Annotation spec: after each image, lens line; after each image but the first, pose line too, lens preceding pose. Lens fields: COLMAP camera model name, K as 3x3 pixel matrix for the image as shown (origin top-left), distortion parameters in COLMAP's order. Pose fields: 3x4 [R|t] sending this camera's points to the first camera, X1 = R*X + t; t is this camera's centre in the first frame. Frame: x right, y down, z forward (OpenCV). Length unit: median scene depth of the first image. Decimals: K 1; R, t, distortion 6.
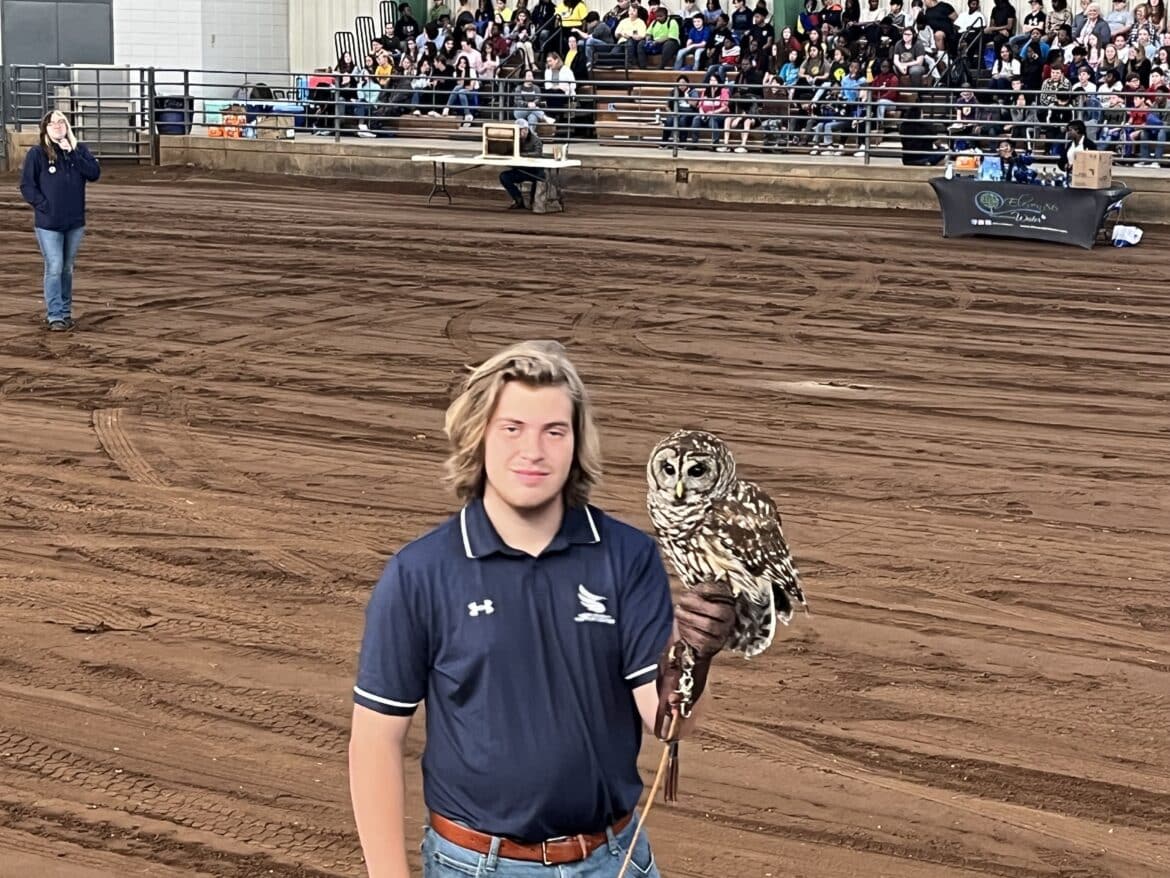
lens RADIAL K [[2340.2, 0, 581.9], [0, 2340.2, 432.9], [0, 0, 1]] dist [0.101815, 0.000000]
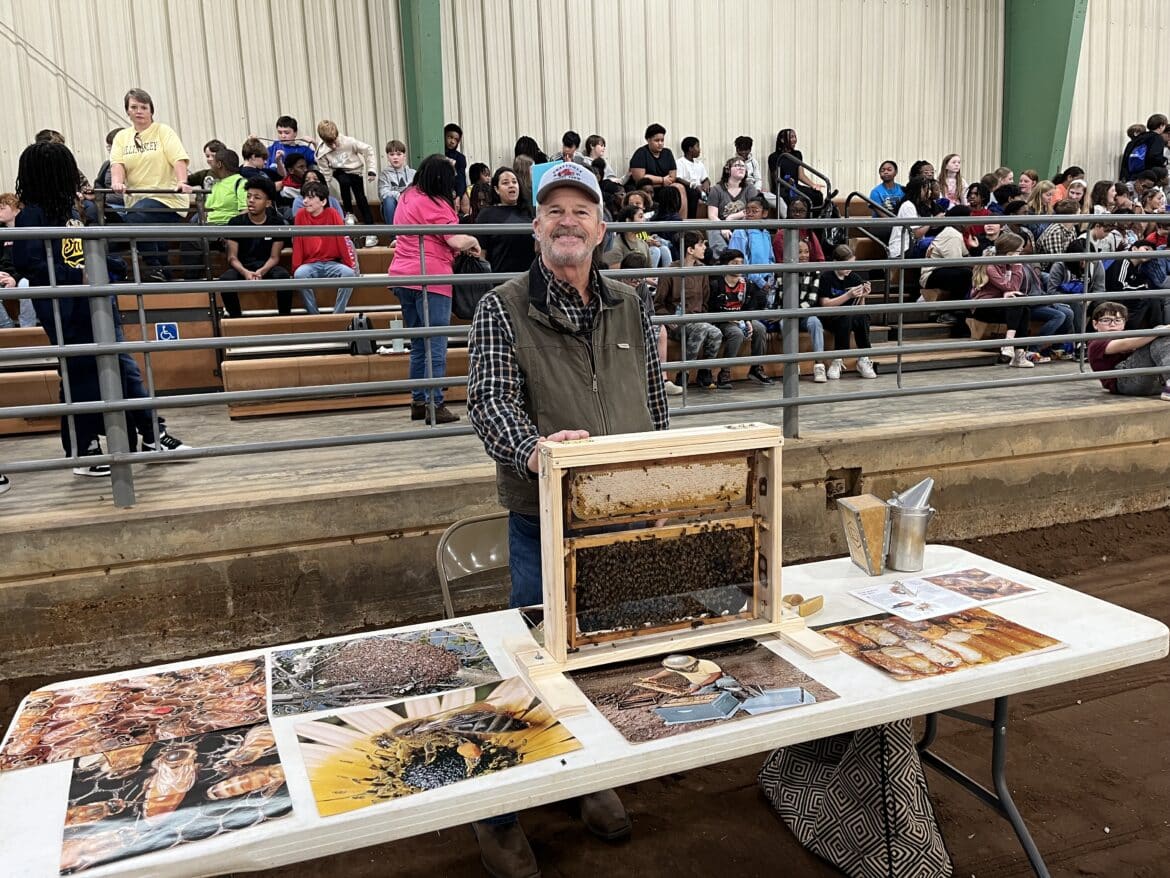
lens RADIAL K [[886.8, 0, 586.2], [0, 886.8, 437.9], [0, 0, 1]] dist [0.006205, 0.000512]
pose [[0.643267, -0.163988, 0.747874, -0.164672], [0.168836, 0.983130, 0.070353, -0.284587], [-0.746795, 0.081013, 0.660102, 2.023407]]
